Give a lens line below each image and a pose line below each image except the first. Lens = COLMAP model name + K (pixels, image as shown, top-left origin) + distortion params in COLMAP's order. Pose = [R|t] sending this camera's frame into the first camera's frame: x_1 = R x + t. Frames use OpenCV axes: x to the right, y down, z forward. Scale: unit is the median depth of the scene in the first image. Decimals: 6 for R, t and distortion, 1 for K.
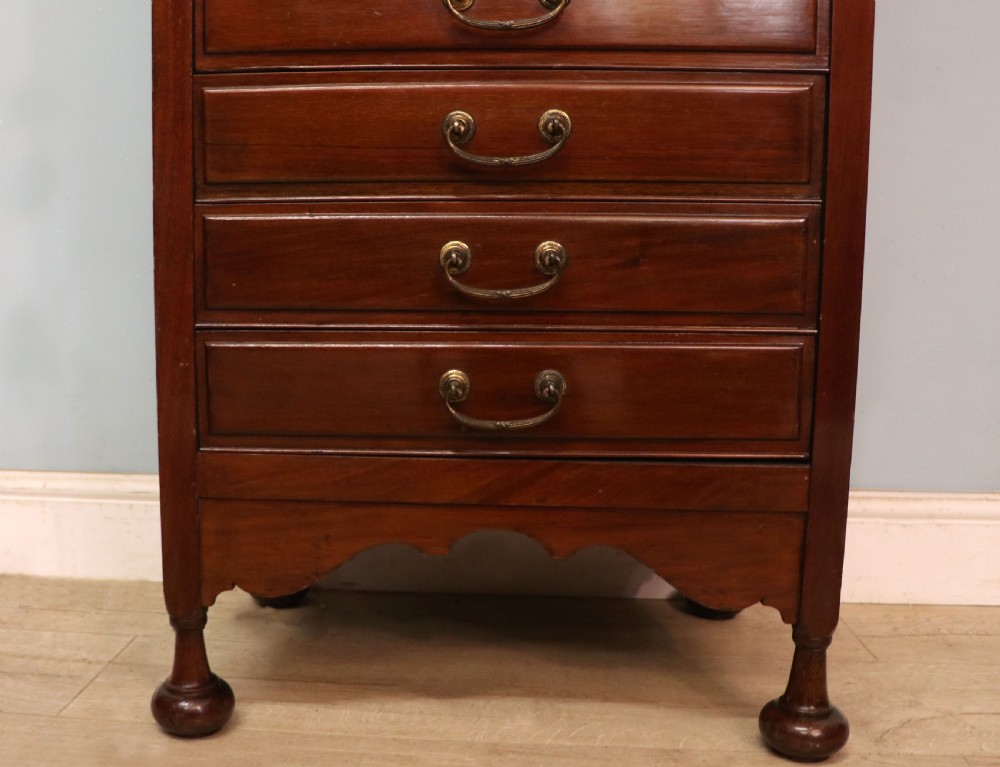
lens RADIAL K [[1085.8, 0, 393.0], [0, 1085.8, 443.2], [0, 0, 1]] dist [-0.215523, 0.189578]
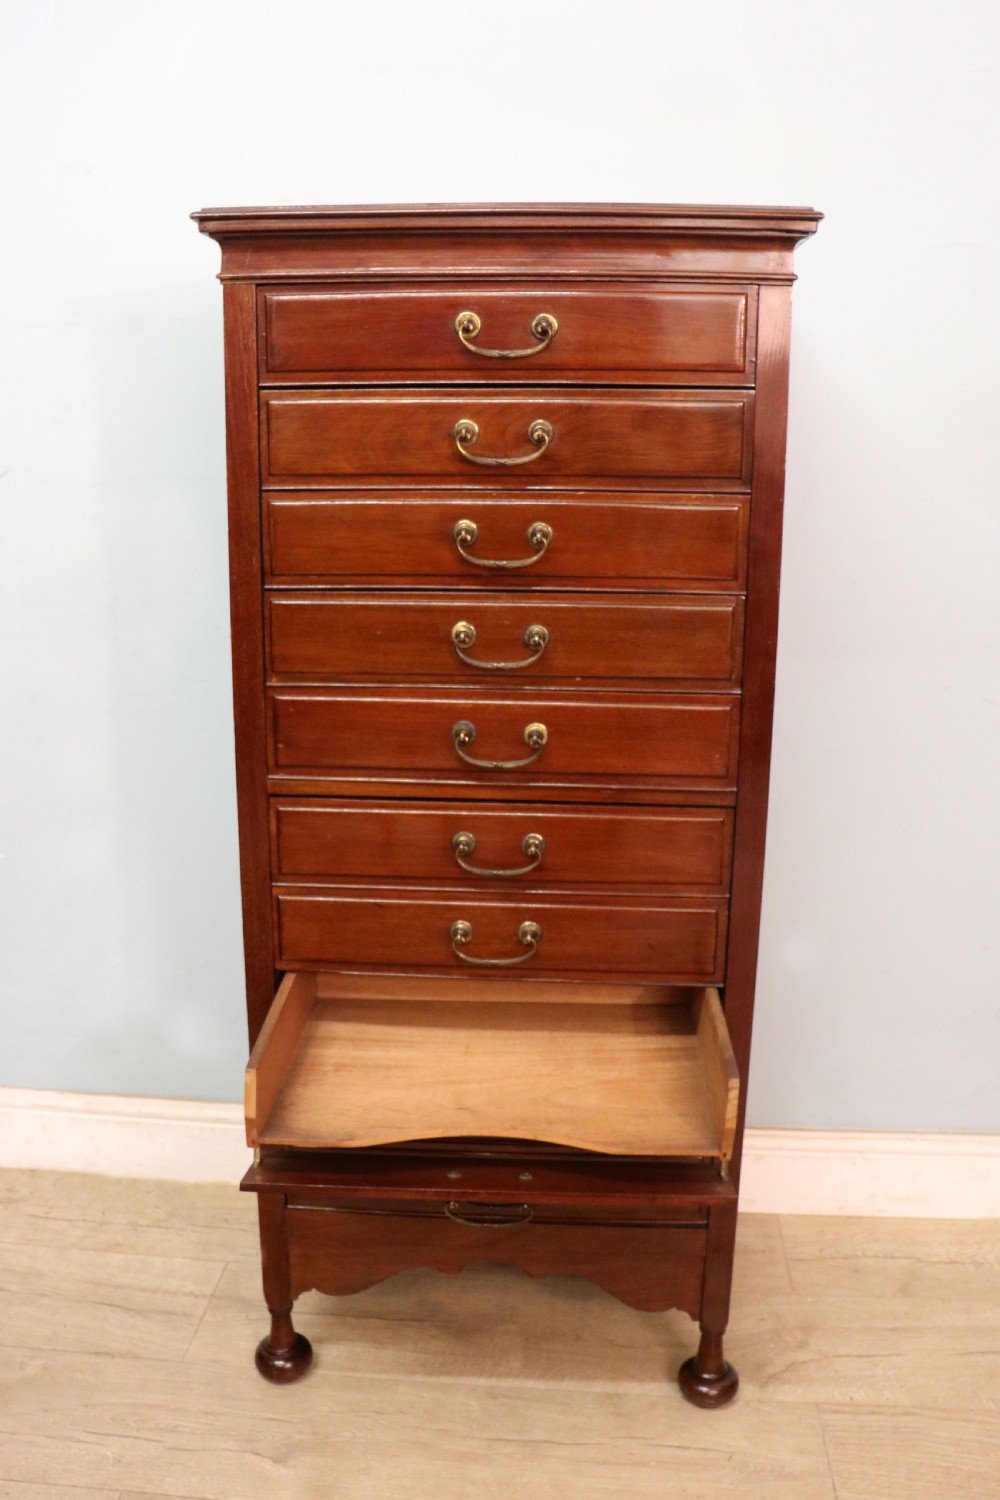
lens RADIAL K [[1331.8, 0, 477.7], [0, 1331.8, 766.2], [0, 0, 1]] dist [-0.199223, 0.161176]
pose [[0.999802, -0.000188, 0.019903, 0.034885], [-0.001444, 0.996633, 0.081979, -0.594126], [-0.019852, -0.081991, 0.996435, -0.563363]]
